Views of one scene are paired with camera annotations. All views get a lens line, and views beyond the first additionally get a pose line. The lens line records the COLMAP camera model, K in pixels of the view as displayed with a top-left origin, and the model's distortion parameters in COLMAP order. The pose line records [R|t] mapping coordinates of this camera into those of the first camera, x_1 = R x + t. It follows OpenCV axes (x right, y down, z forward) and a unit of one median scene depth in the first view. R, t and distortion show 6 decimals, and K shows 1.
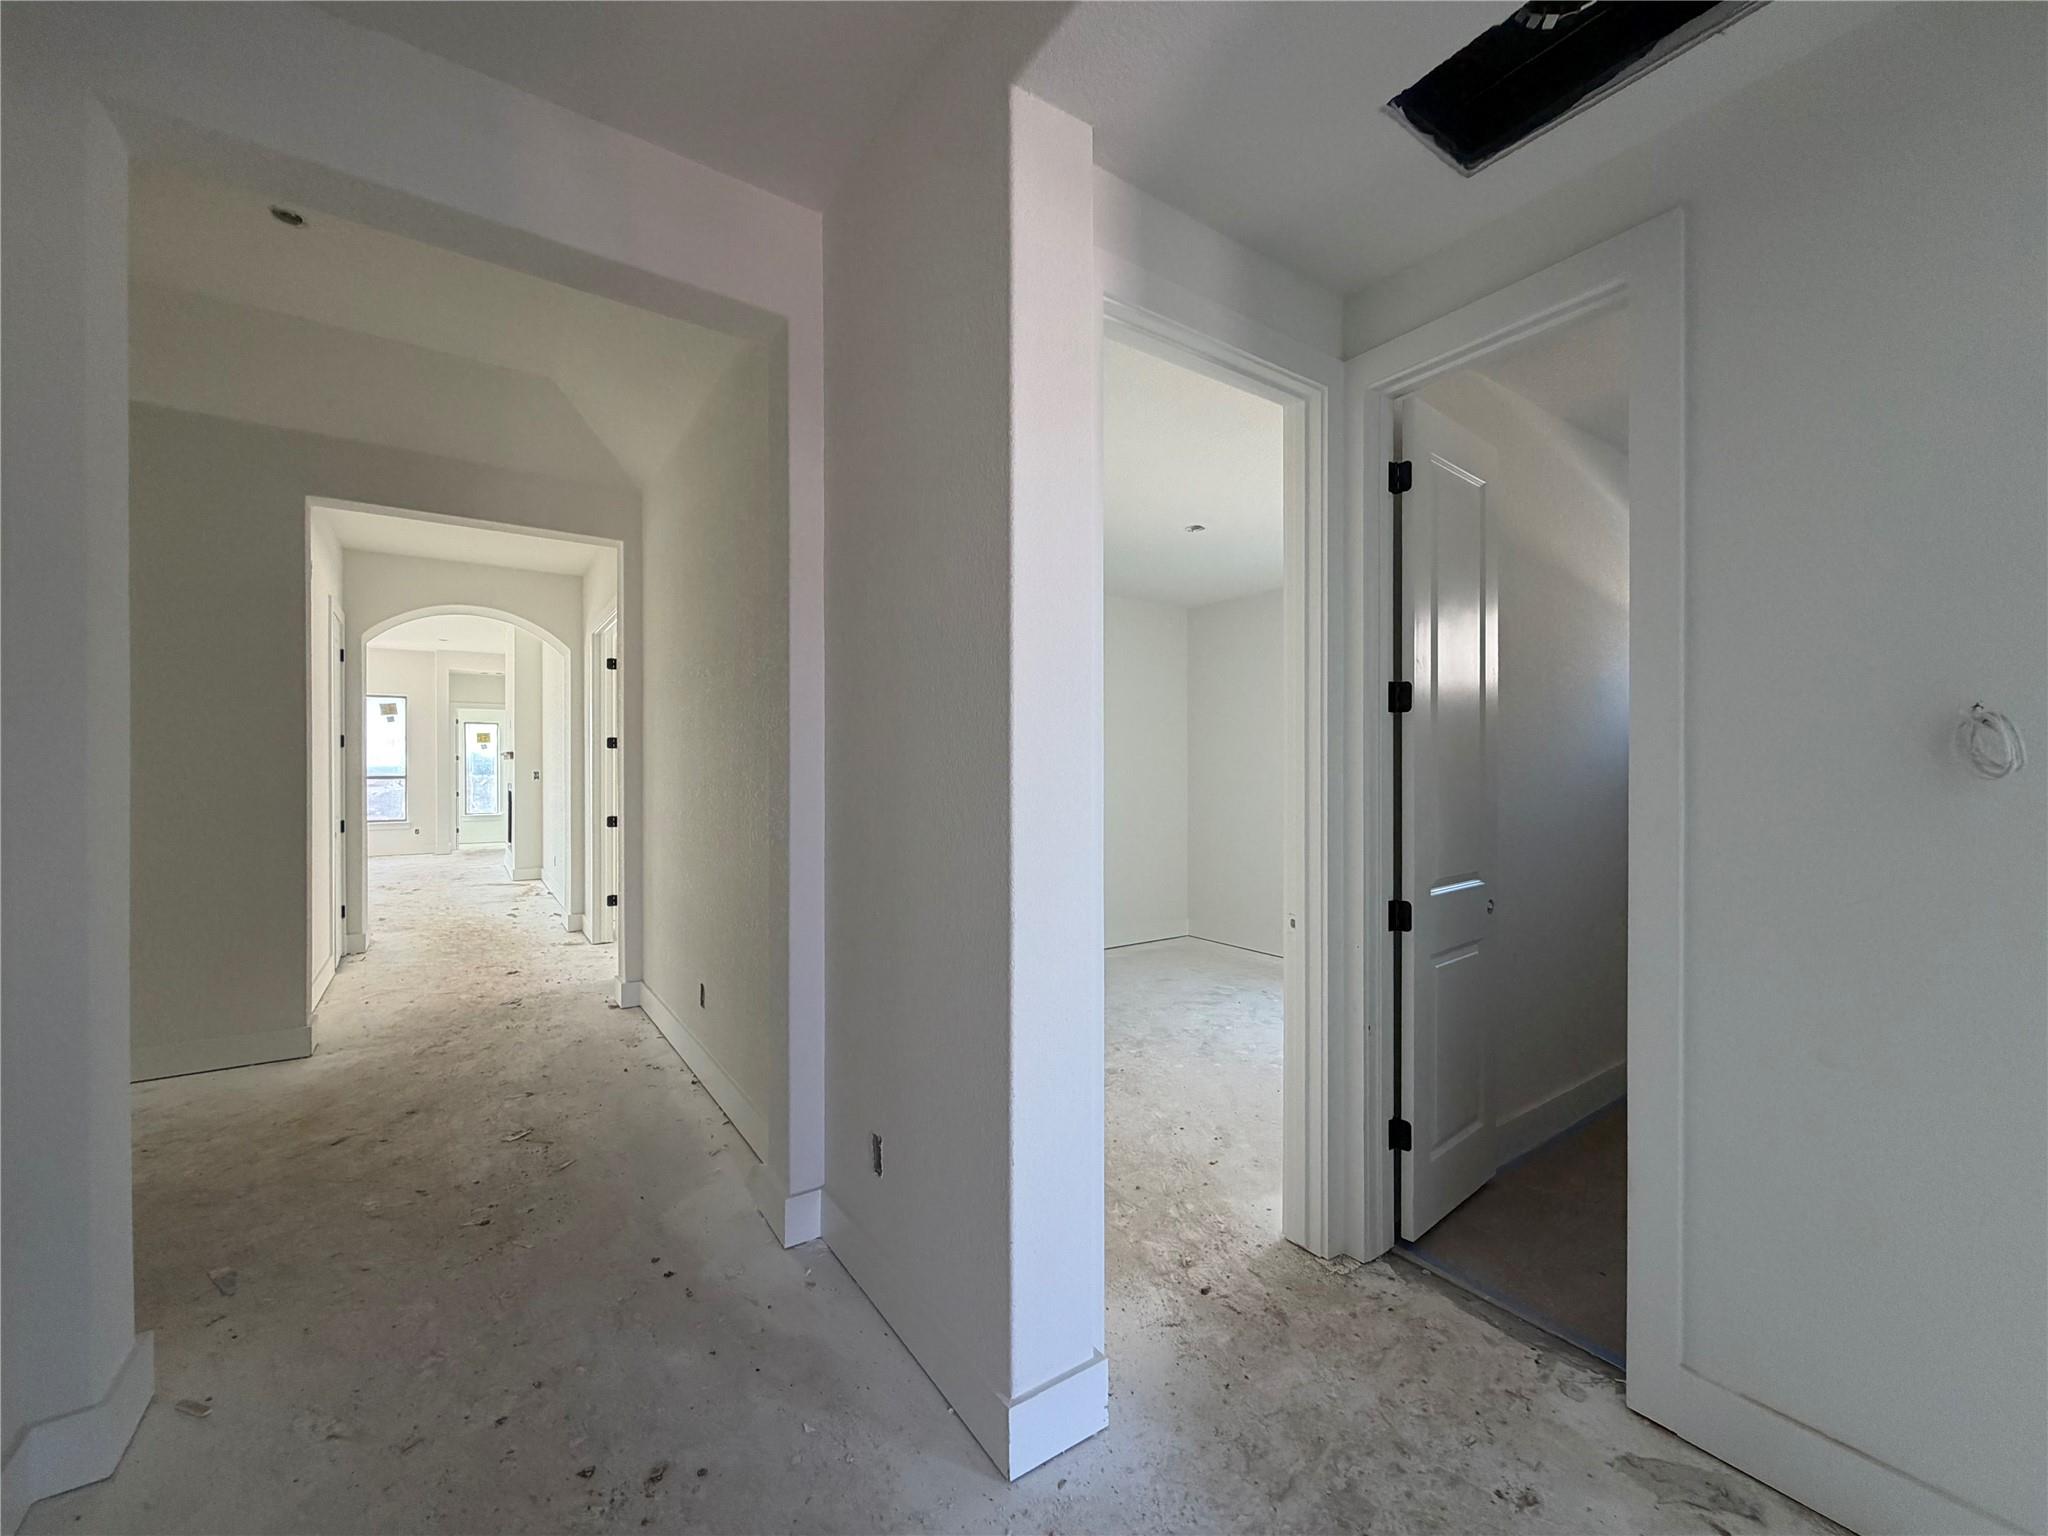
lens RADIAL K [[852.8, 0, 1024.0], [0, 852.8, 768.0], [0, 0, 1]] dist [0.019521, 0.000030]
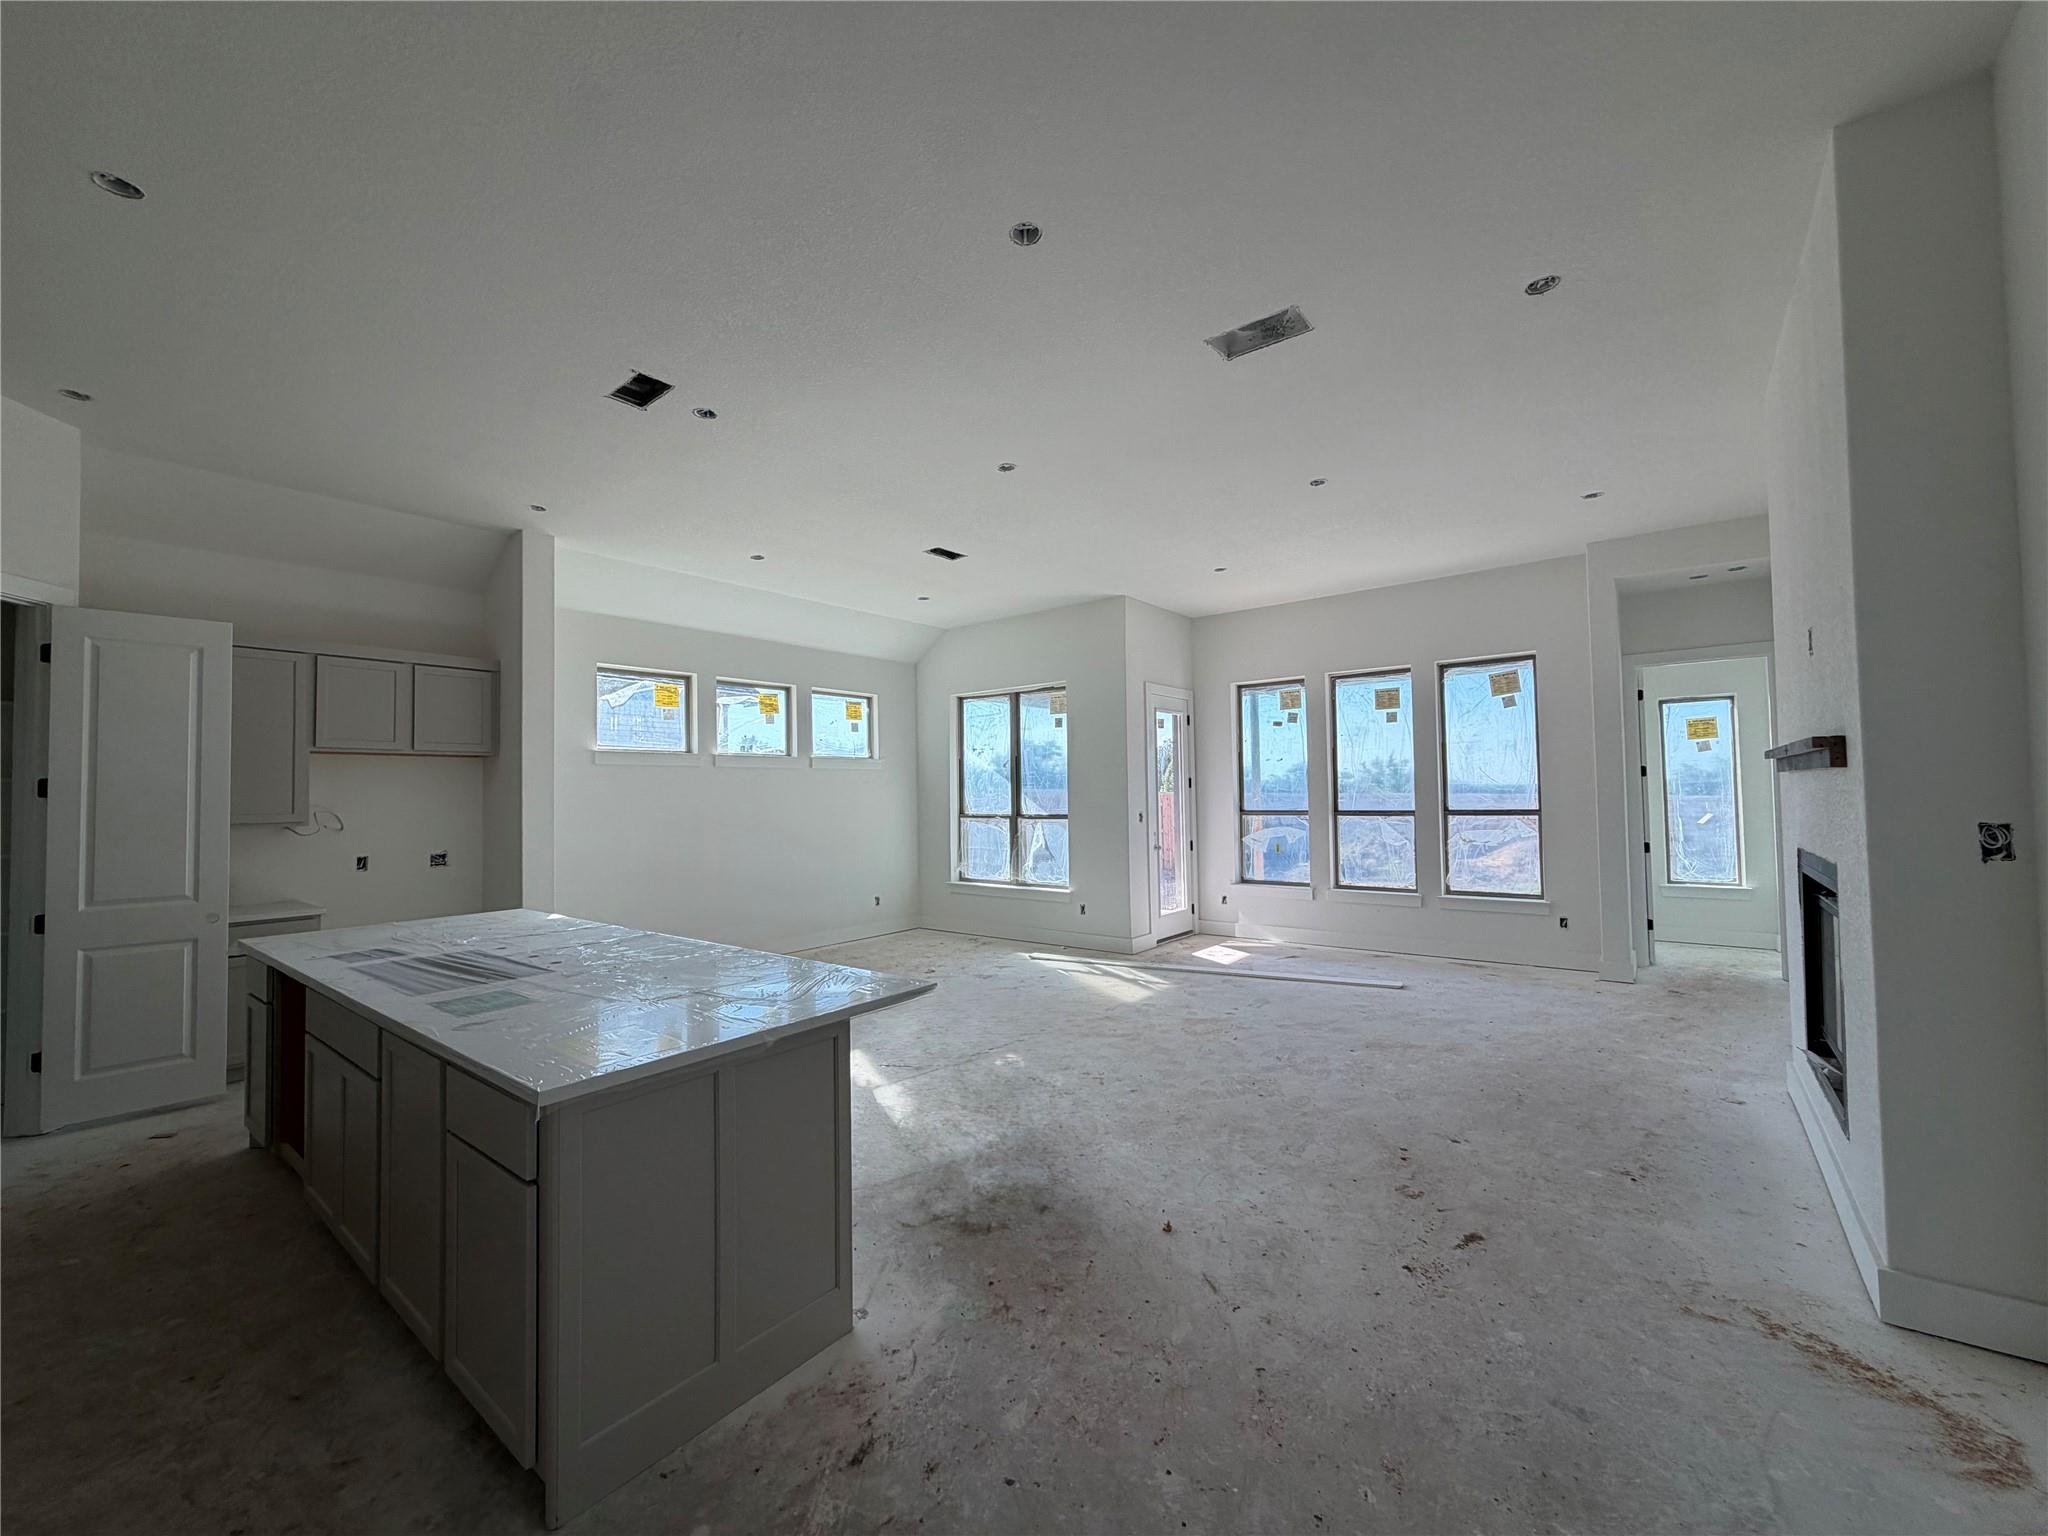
lens RADIAL K [[813.9, 0, 1019.5], [0, 813.9, 771.2], [0, 0, 1]] dist [0.000465, -0.000025]
pose [[0.306885, -0.032281, -0.951199, -0.305312], [0.017812, 0.999444, -0.028172, -0.004516], [0.951580, -0.008298, 0.307290, 0.483440]]
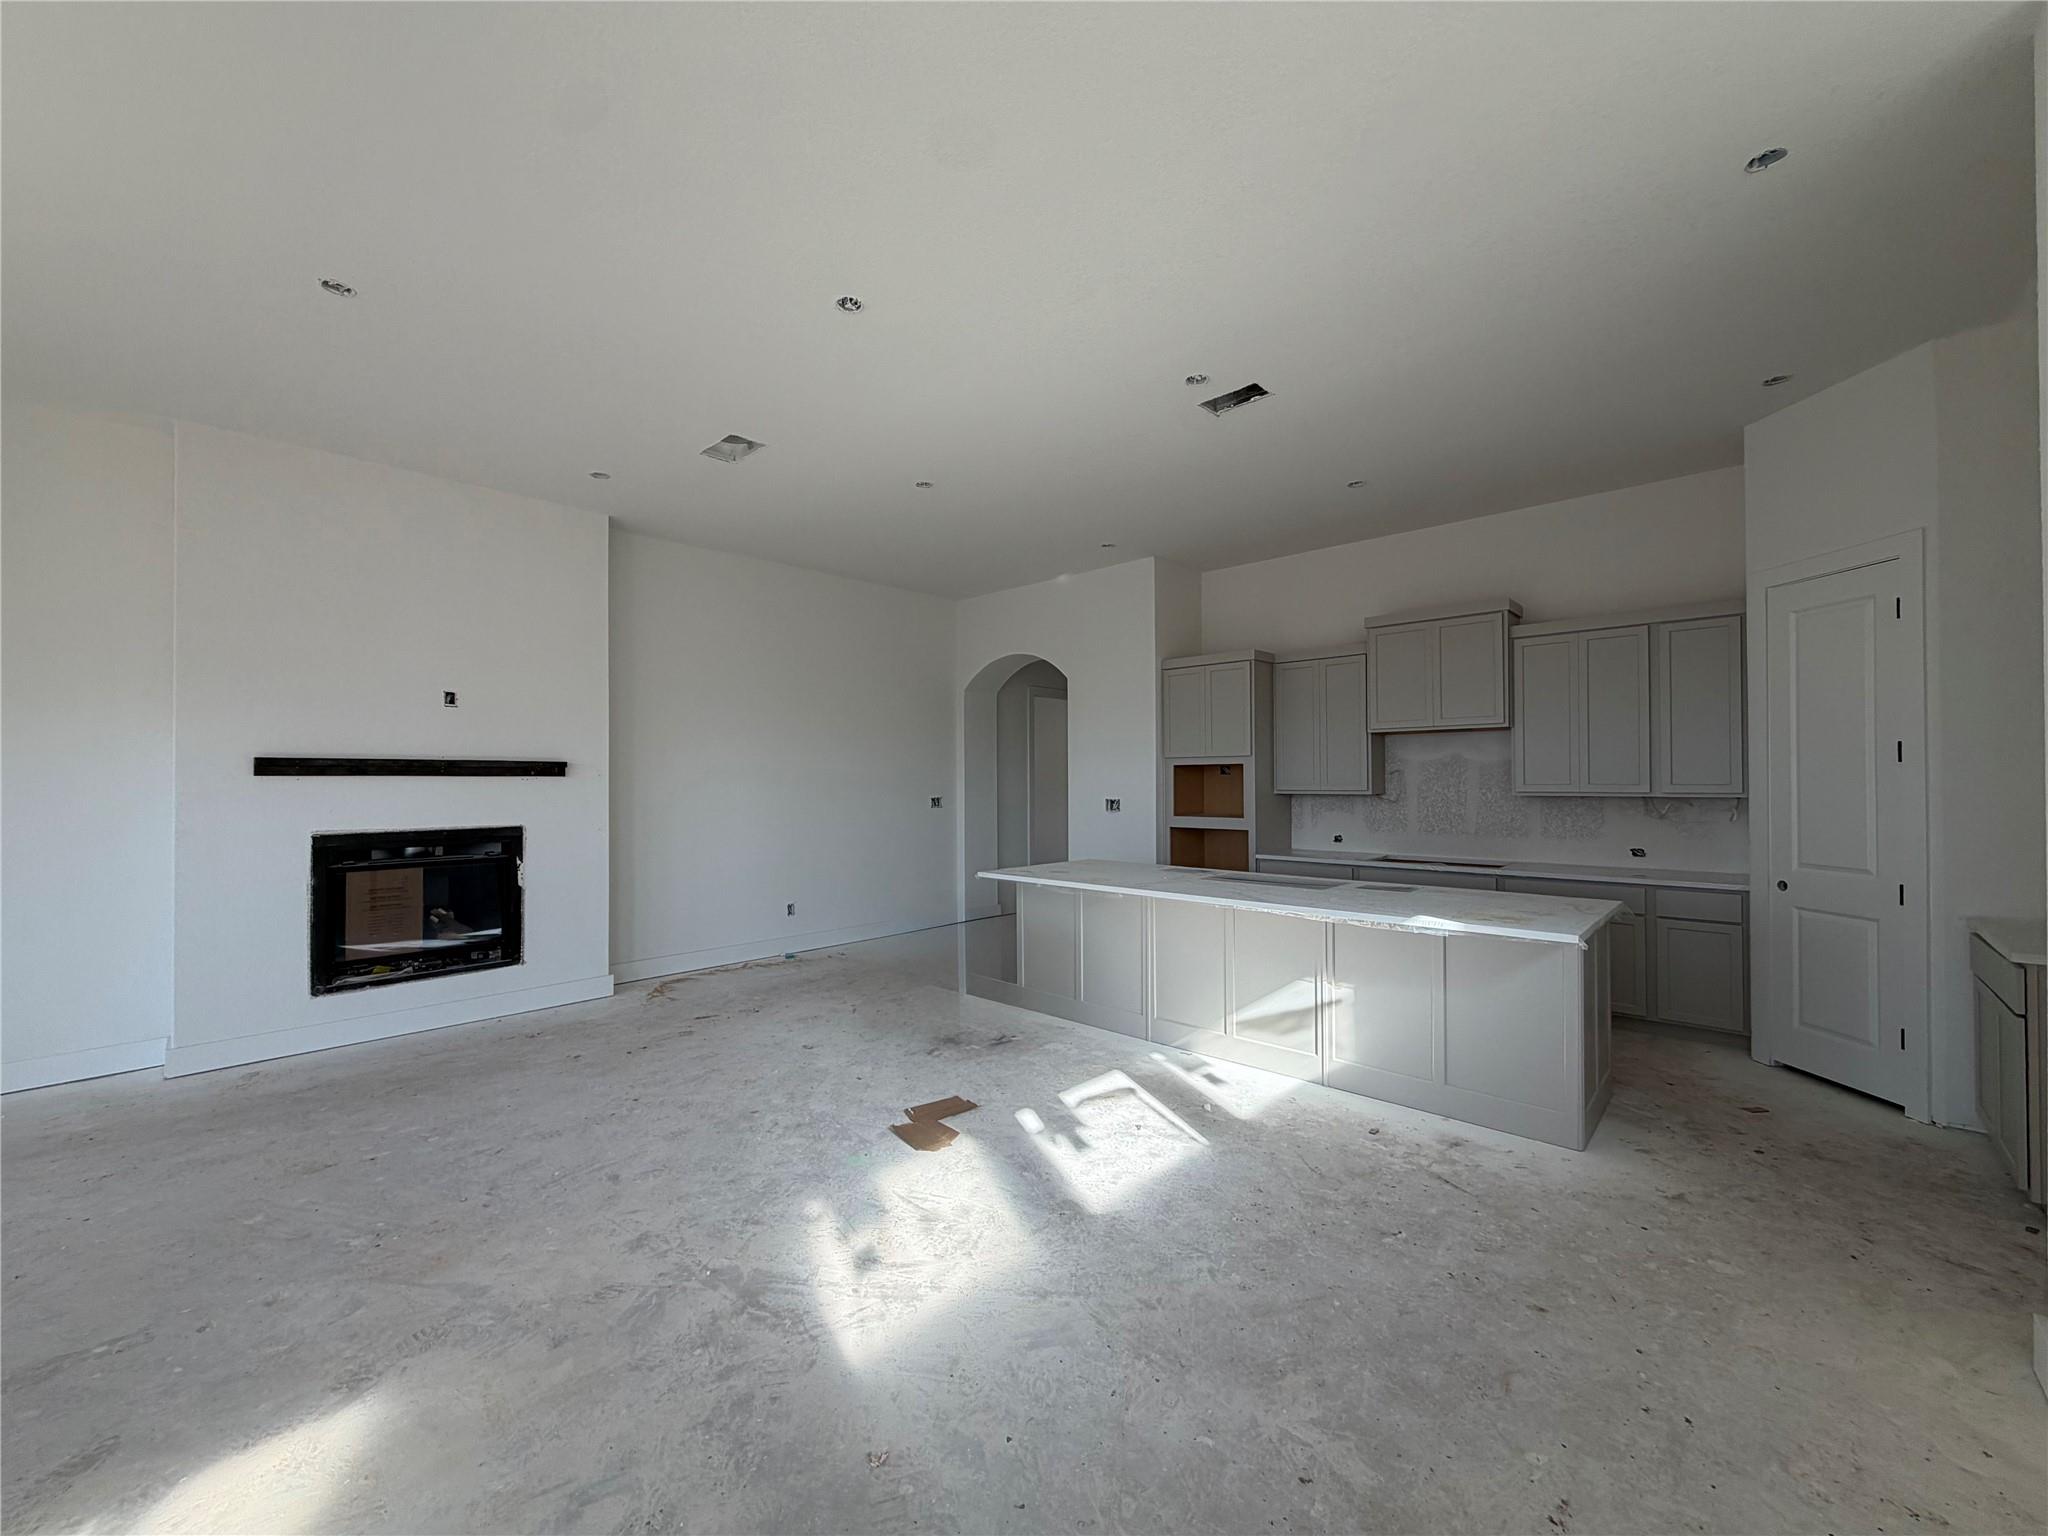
lens RADIAL K [[813.9, 0, 1019.5], [0, 813.9, 771.2], [0, 0, 1]] dist [0.000465, -0.000025]
pose [[-0.226579, 0.014477, 0.973885, -0.770078], [0.003676, 0.999895, -0.014008, -0.003594], [-0.973986, 0.000406, -0.226608, 0.571619]]
